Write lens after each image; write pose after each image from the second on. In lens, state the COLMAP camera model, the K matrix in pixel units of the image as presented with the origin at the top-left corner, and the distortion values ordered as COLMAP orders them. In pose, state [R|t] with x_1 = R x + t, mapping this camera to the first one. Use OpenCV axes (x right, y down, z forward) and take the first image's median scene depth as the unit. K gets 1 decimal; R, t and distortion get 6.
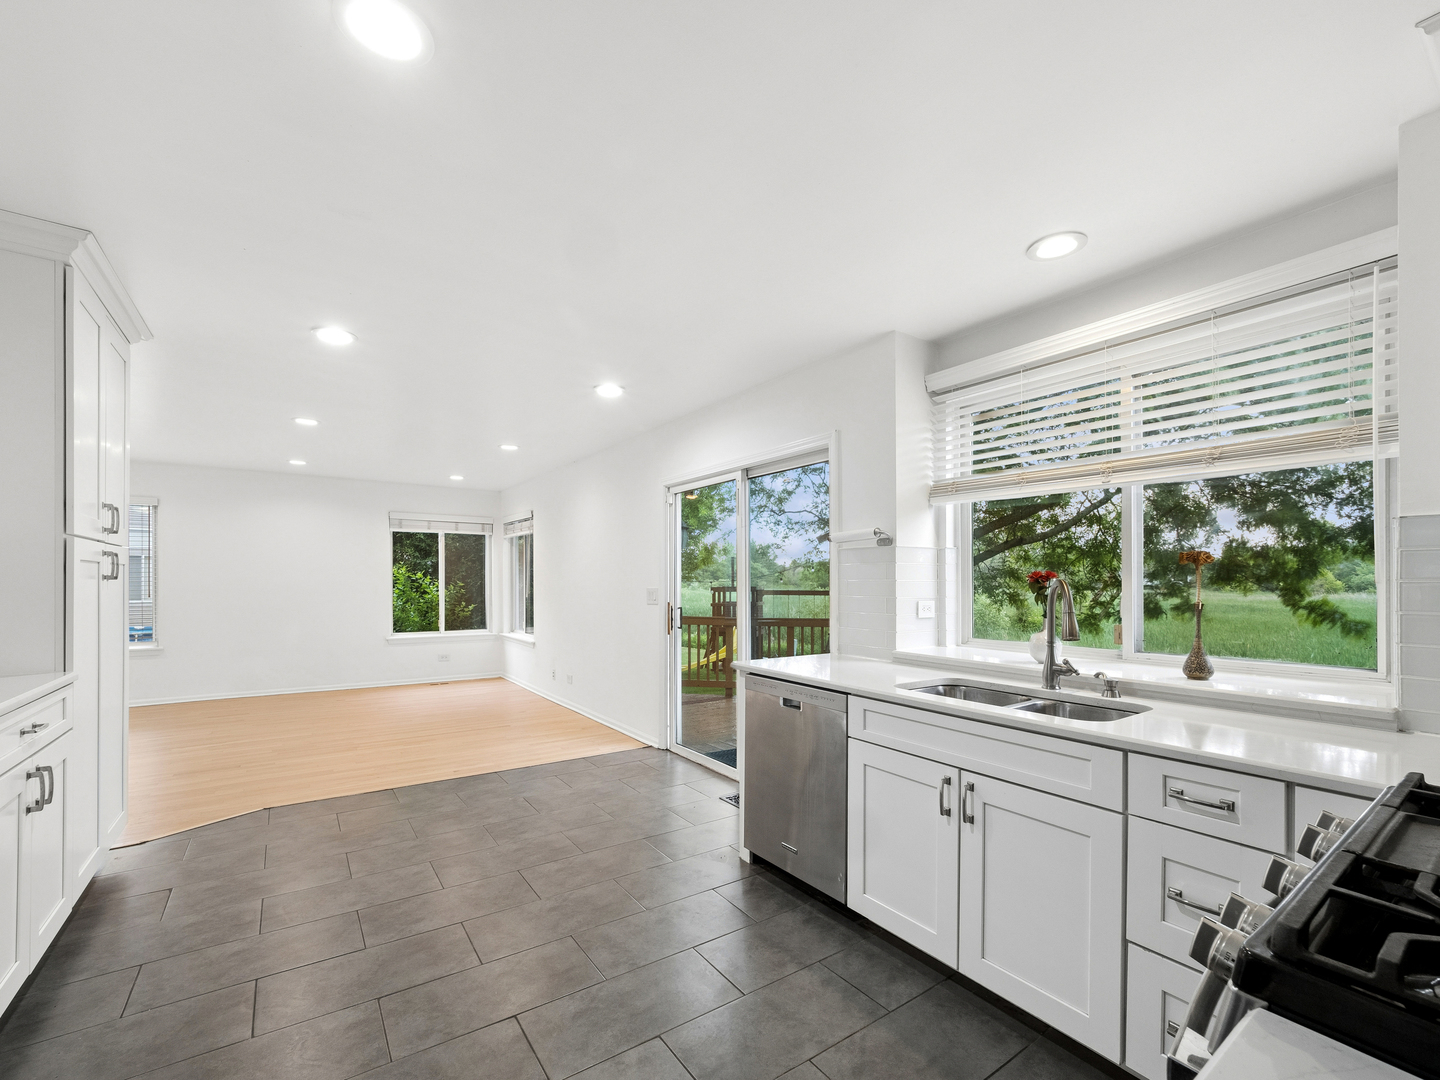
lens RADIAL K [[618.7, 0, 715.0], [0, 618.7, 582.4], [0, 0, 1]] dist [-0.001054, -0.000028]
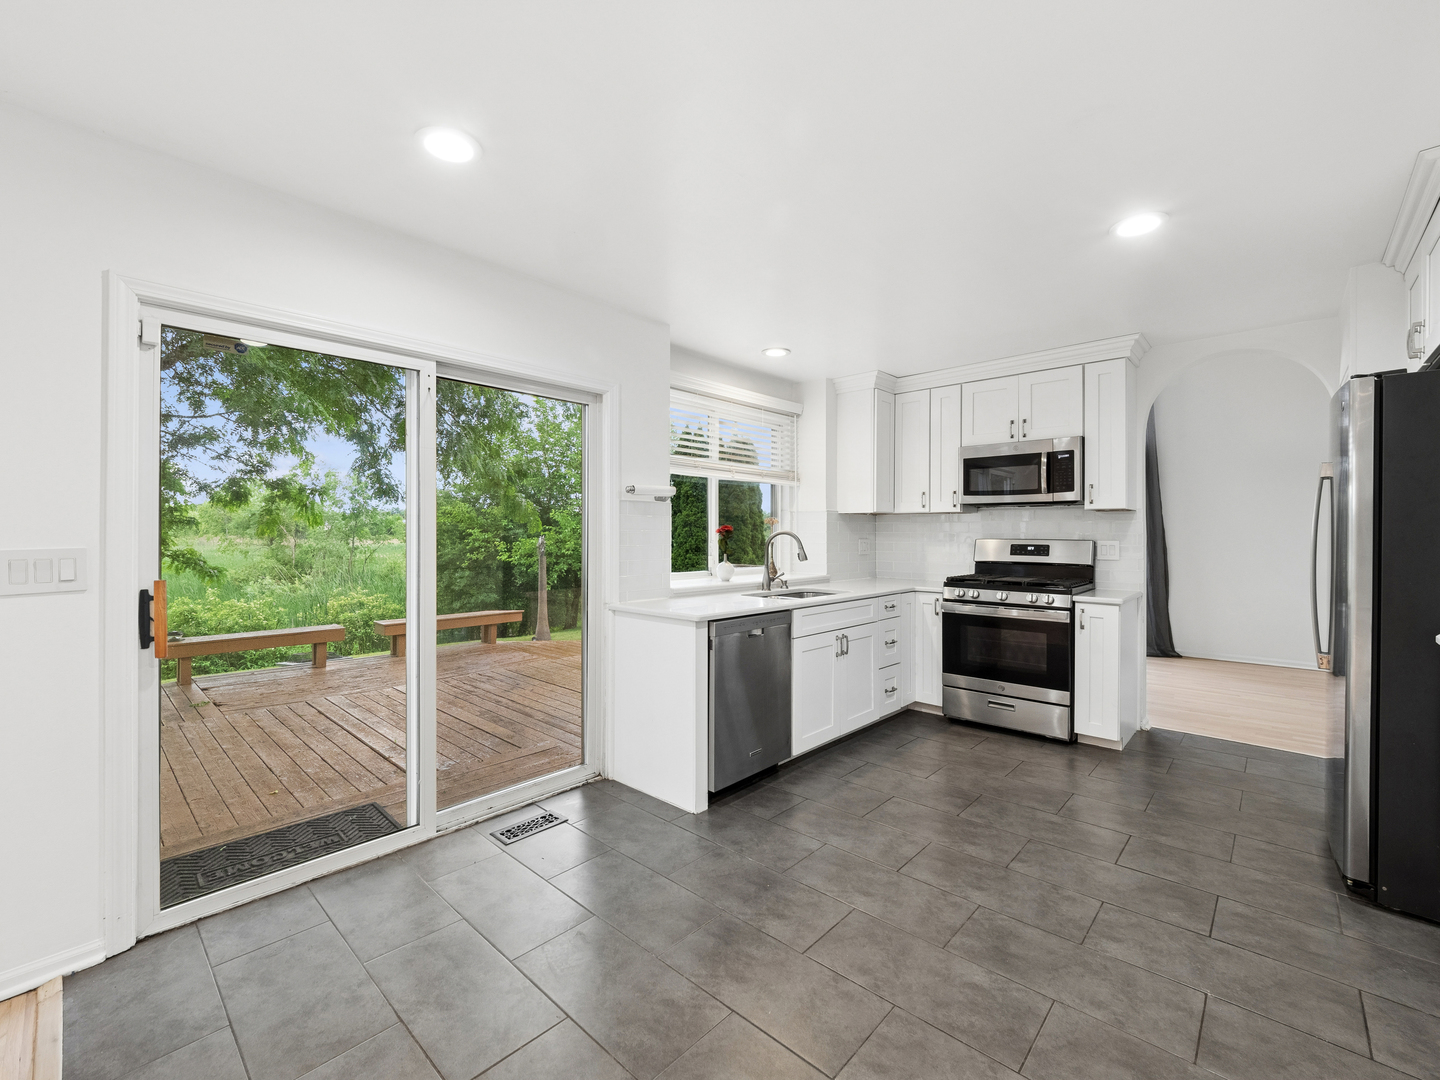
lens RADIAL K [[613.0, 0, 720.0], [0, 613.0, 540.0], [0, 0, 1]] dist [-0.001178, 0.000205]
pose [[-0.212337, -0.013830, 0.977099, -0.627355], [0.000264, 0.999899, 0.014210, -0.001639], [-0.977196, 0.003275, -0.212312, 0.807363]]
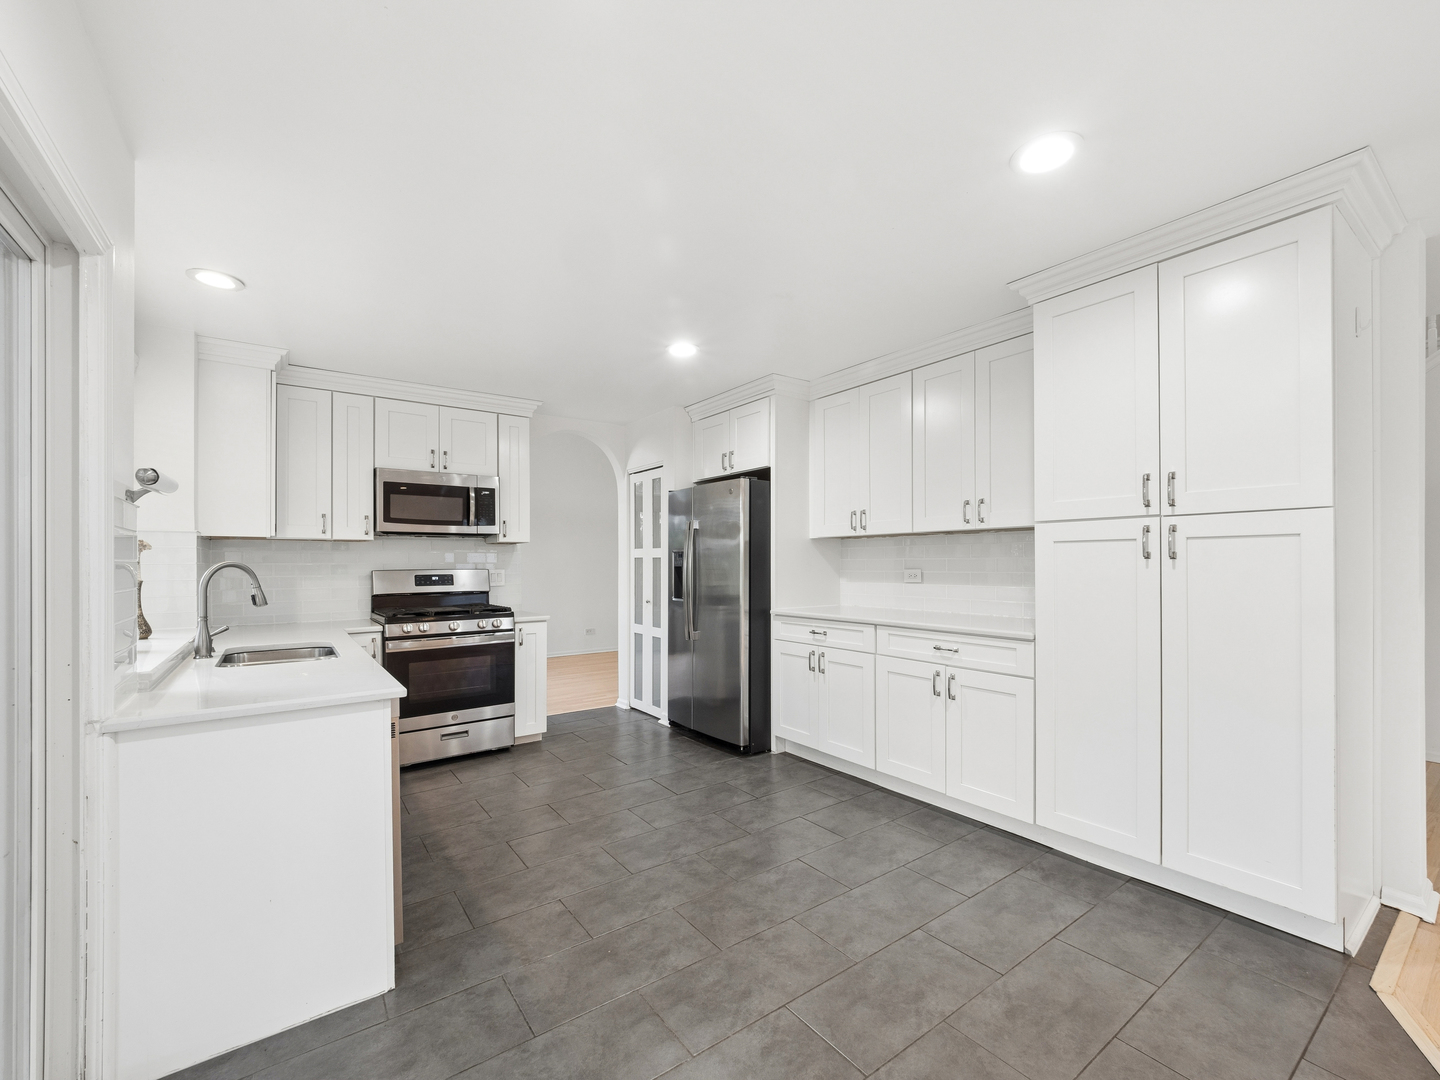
lens RADIAL K [[611.8, 0, 723.0], [0, 611.8, 573.6], [0, 0, 1]] dist [0.000673, 0.000130]
pose [[-0.999935, 0.002067, -0.011208, -0.207764], [0.001820, 0.999756, 0.022007, -0.002837], [0.011251, 0.021985, -0.999695, 1.130467]]
